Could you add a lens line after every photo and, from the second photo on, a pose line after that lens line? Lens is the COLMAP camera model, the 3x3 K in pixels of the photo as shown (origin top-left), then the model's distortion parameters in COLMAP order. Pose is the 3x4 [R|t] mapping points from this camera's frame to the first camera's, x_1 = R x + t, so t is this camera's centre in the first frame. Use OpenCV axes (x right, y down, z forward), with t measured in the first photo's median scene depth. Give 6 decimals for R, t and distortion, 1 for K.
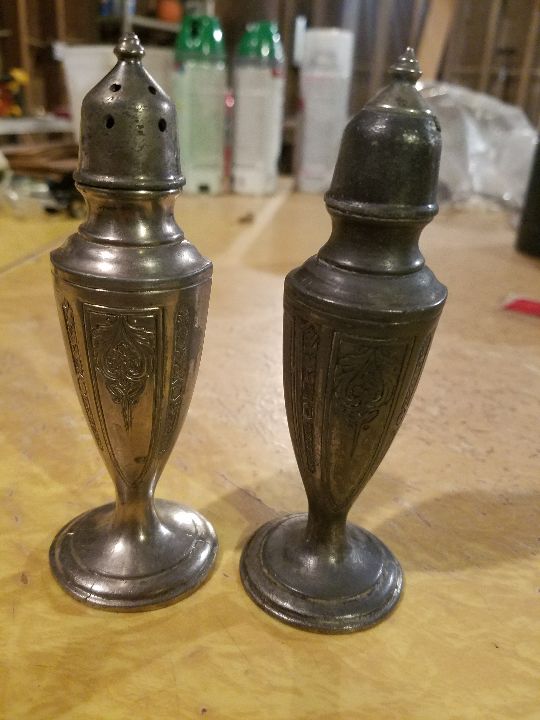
lens RADIAL K [[543.8, 0, 270.0], [0, 543.8, 360.0], [0, 0, 1]] dist [-0.029225, -0.005579]
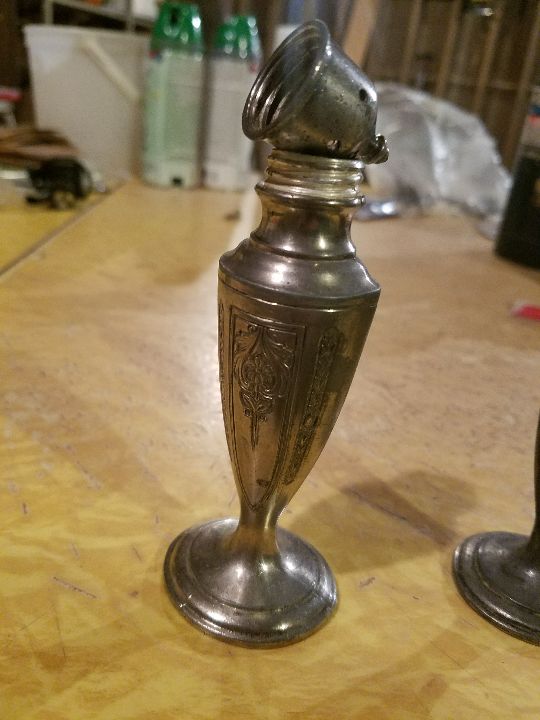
lens RADIAL K [[558.2, 0, 269.9], [0, 558.2, 346.2], [0, 0, 1]] dist [-0.035490, 0.003721]
pose [[0.990090, 0.004825, 0.140353, -0.102250], [-0.002322, 0.999835, -0.017989, -0.008342], [-0.140417, 0.017485, 0.989938, 0.007437]]
